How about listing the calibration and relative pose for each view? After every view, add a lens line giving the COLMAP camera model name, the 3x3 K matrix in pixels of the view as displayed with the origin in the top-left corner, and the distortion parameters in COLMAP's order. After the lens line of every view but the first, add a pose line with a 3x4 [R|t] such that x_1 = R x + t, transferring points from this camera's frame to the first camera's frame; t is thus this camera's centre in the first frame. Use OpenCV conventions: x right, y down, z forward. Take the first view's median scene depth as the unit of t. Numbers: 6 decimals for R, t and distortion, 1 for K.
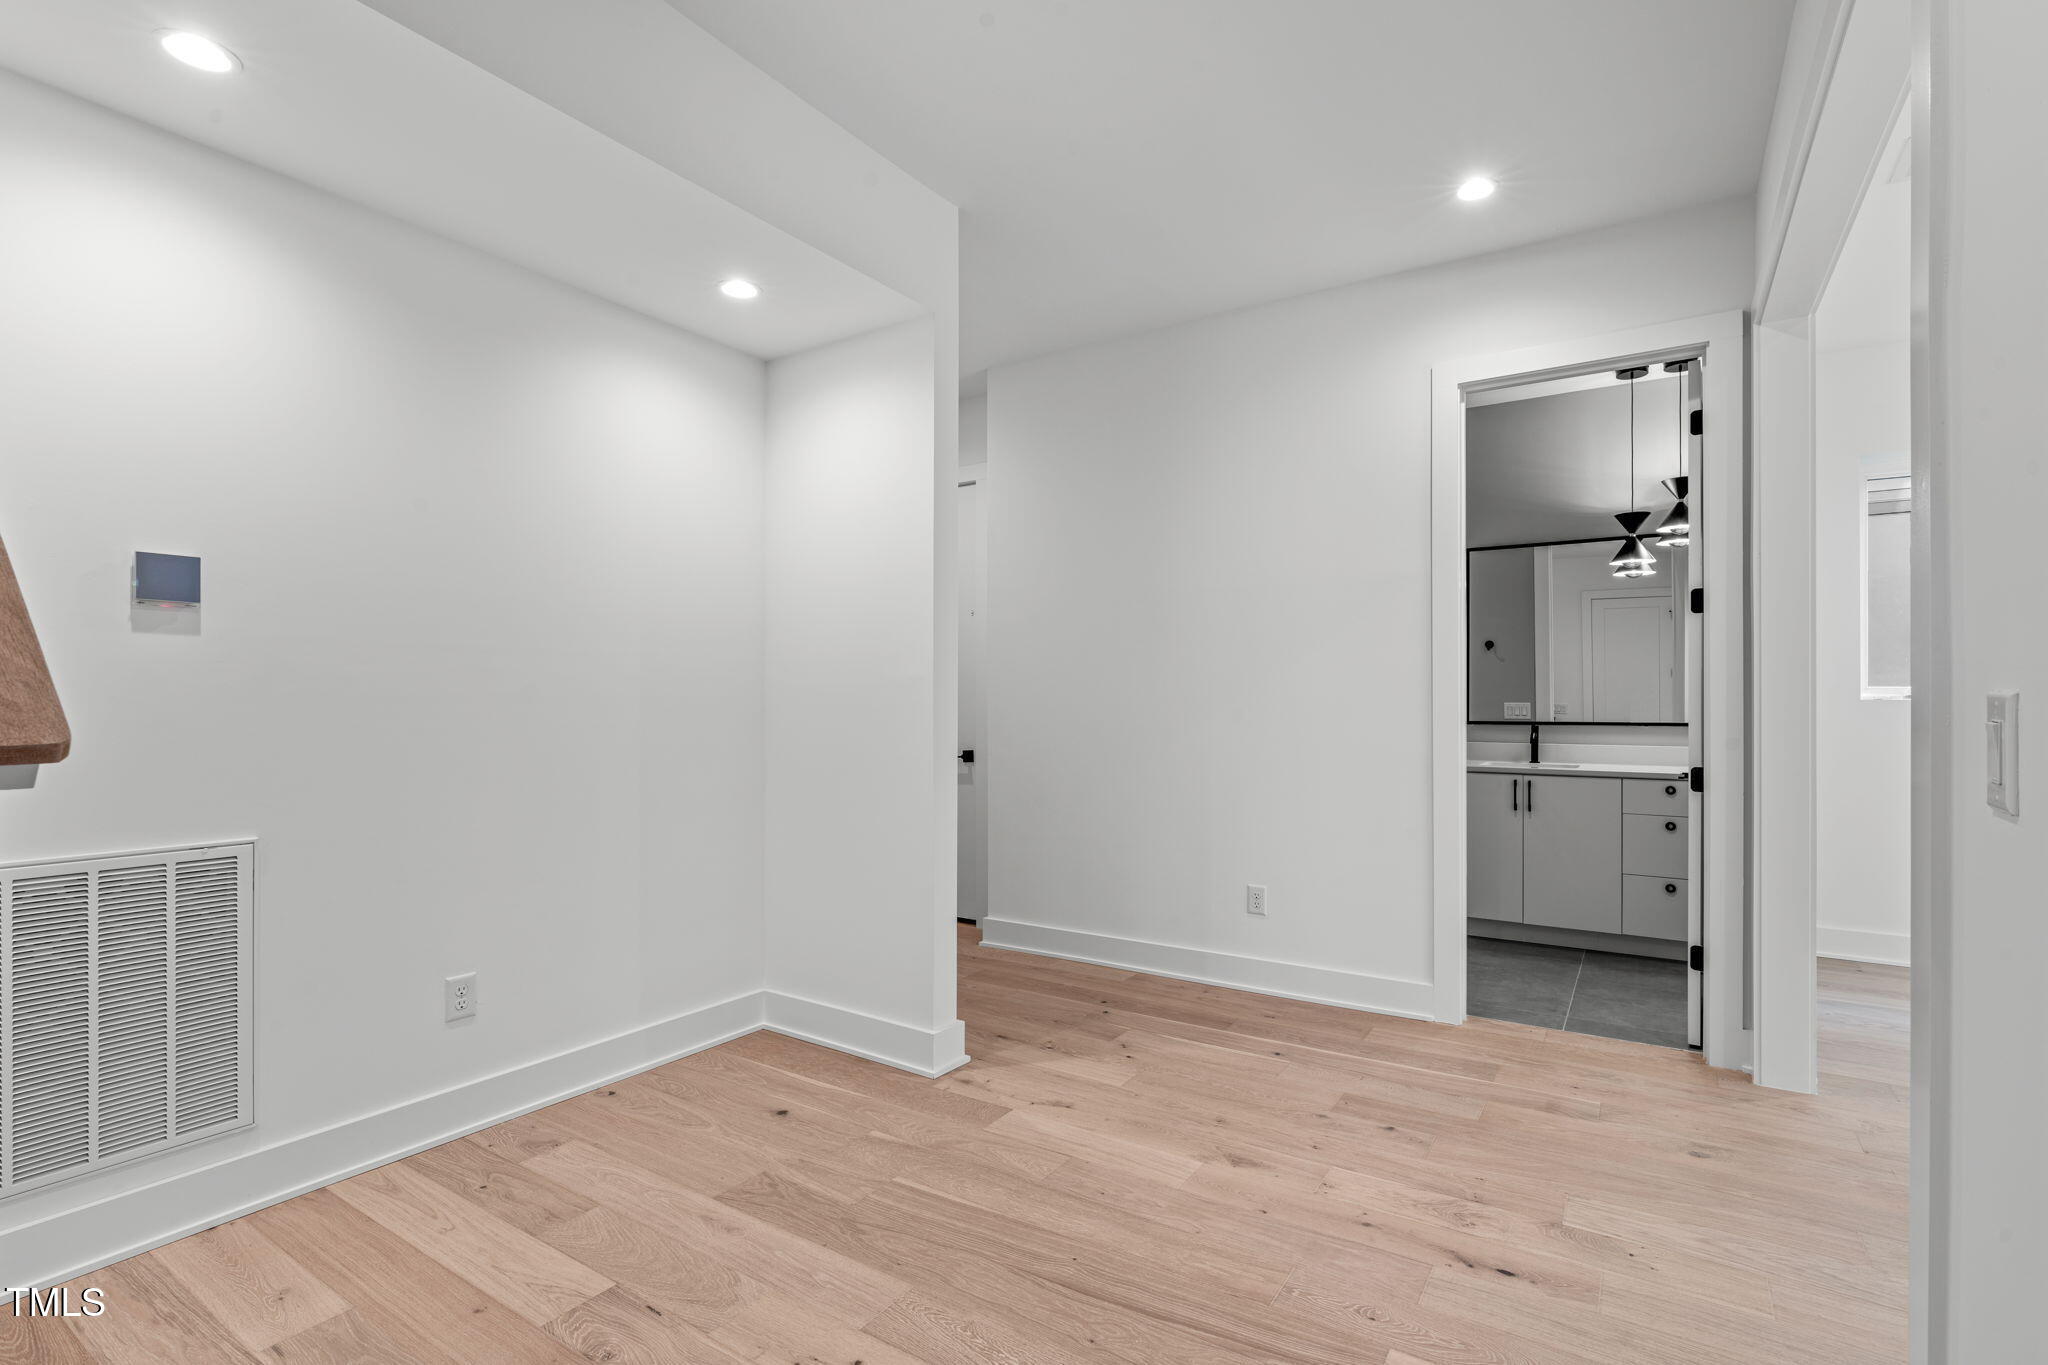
lens RADIAL K [[927.4, 0, 996.8], [0, 927.4, 700.2], [0, 0, 1]] dist [-0.014540, 0.002779]
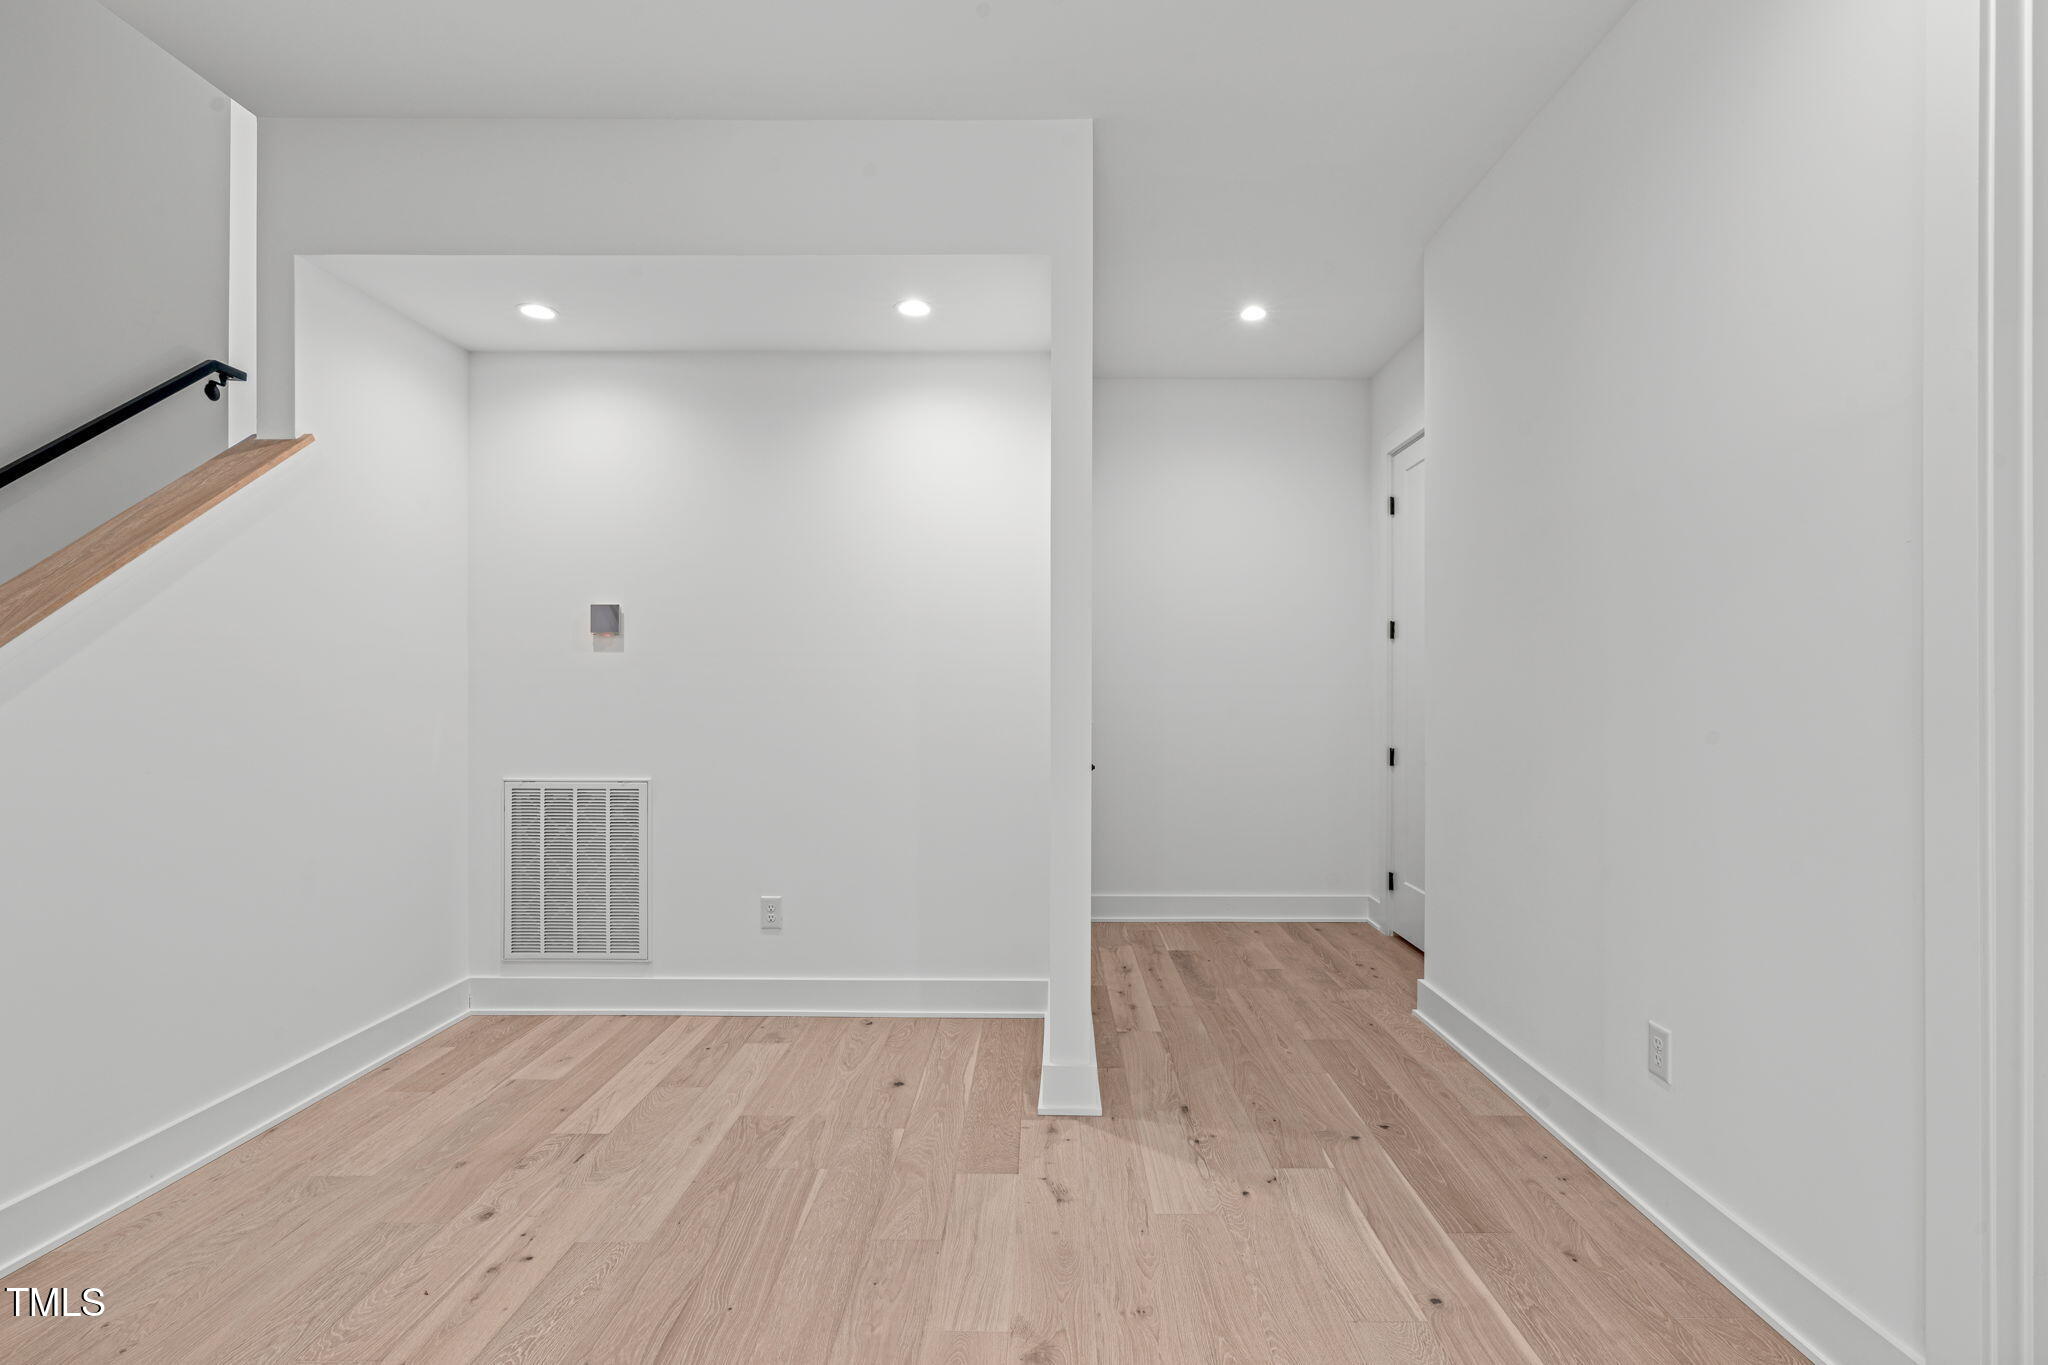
lens RADIAL K [[927.4, 0, 1042.1], [0, 927.4, 692.1], [0, 0, 1]] dist [-0.014540, 0.002779]
pose [[0.572165, 0.000378, -0.820138, 0.840365], [-0.000409, 1.000000, 0.000176, 0.000121], [0.820138, 0.000235, 0.572165, 0.616562]]
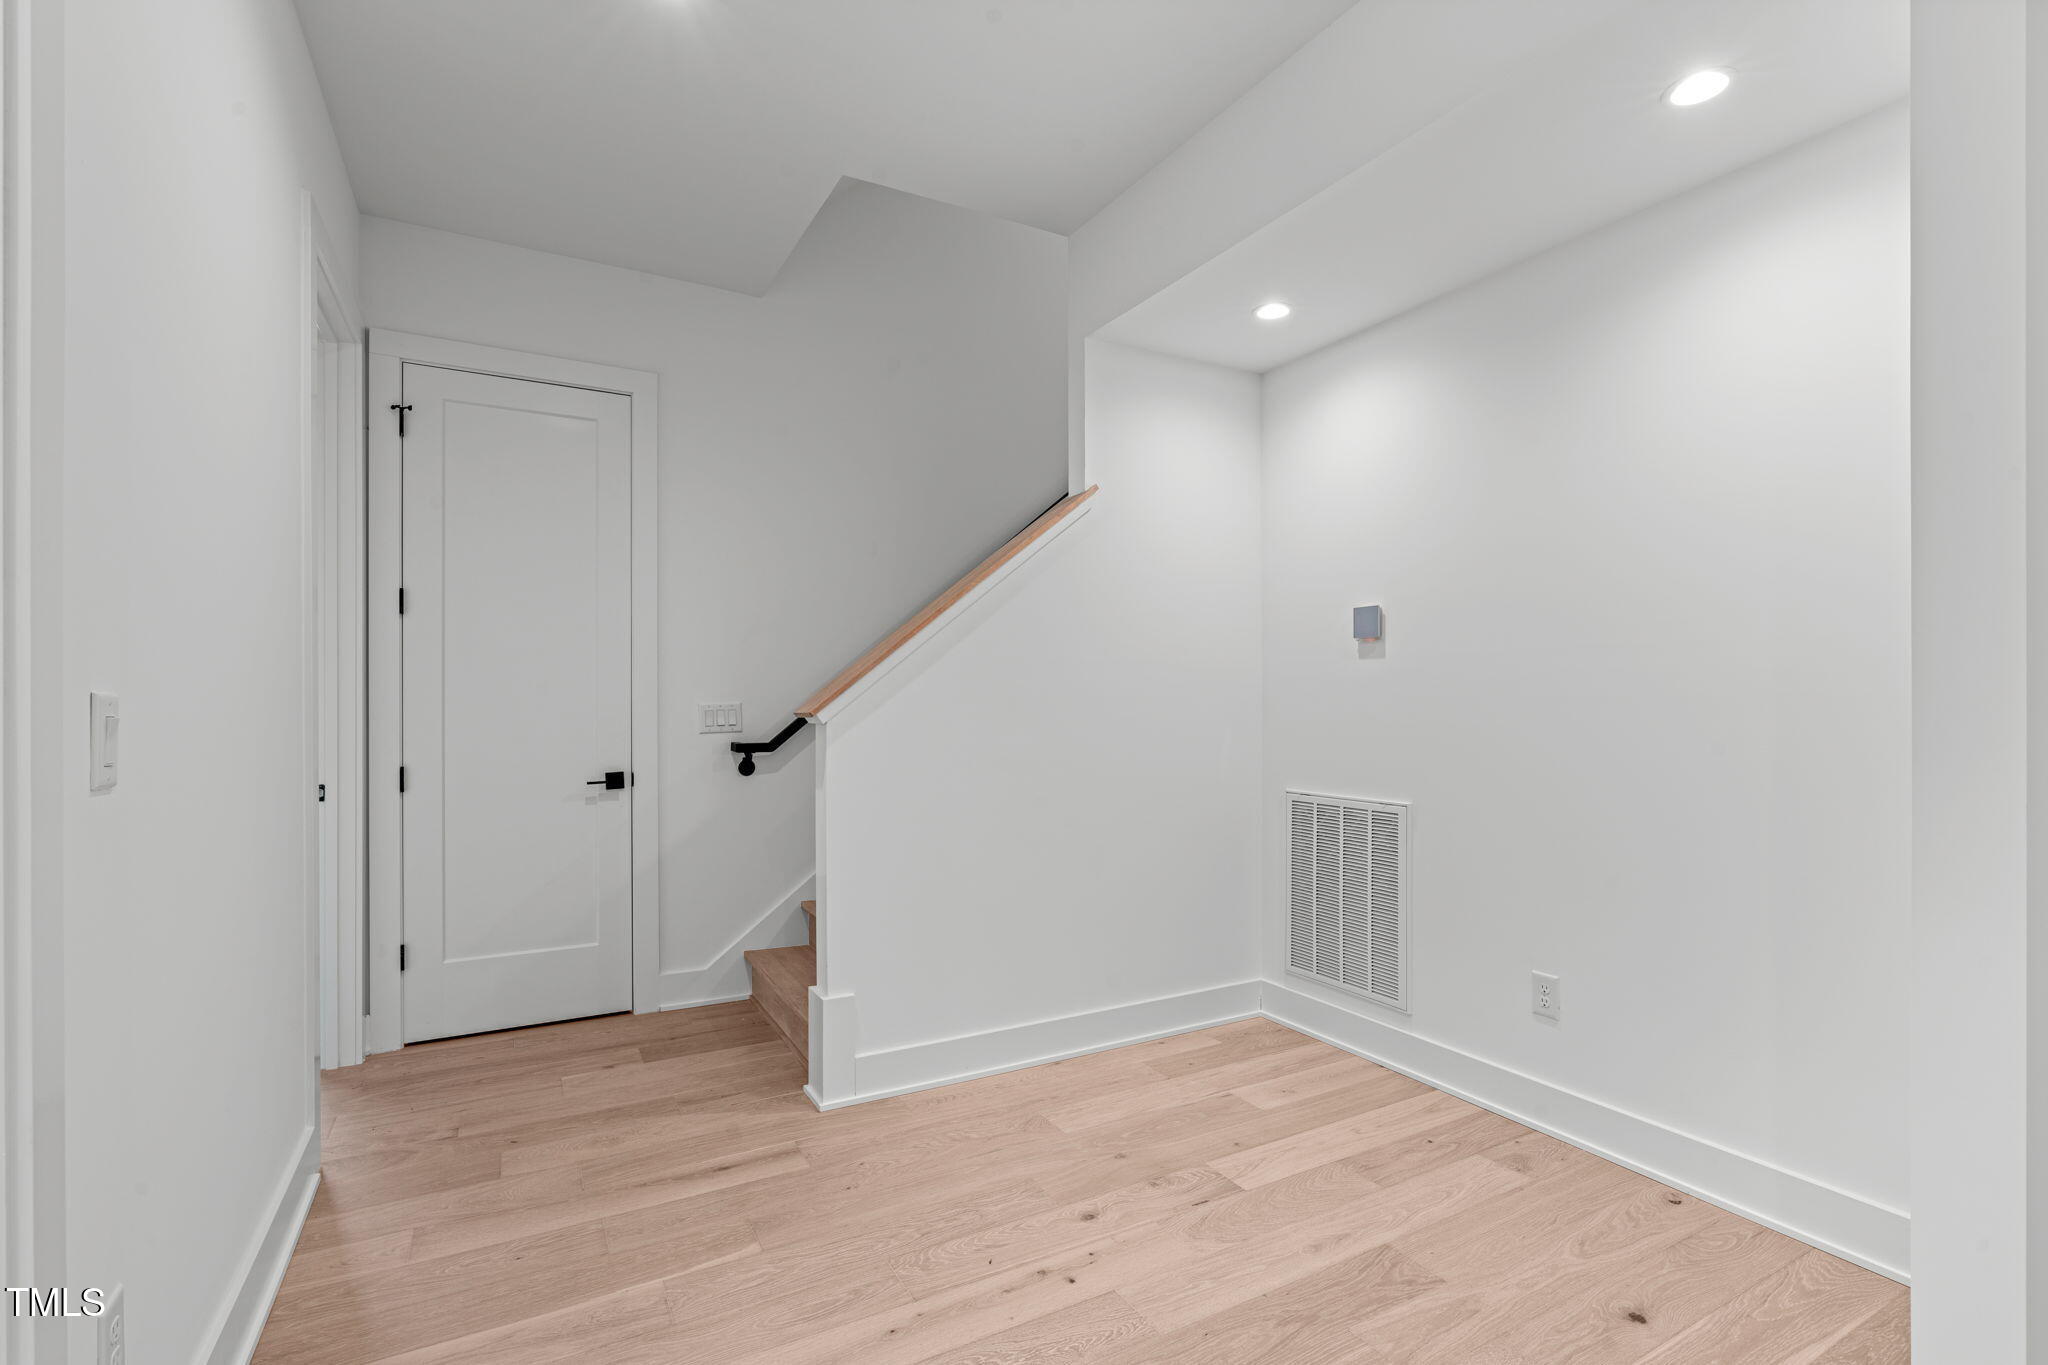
lens RADIAL K [[927.4, 0, 1023.7], [0, 927.4, 700.5], [0, 0, 1]] dist [-0.014540, 0.002779]
pose [[-0.430027, -0.000817, -0.902816, 0.651510], [0.000663, 0.999999, -0.001221, -0.002033], [0.902816, -0.001123, -0.430026, 1.026850]]
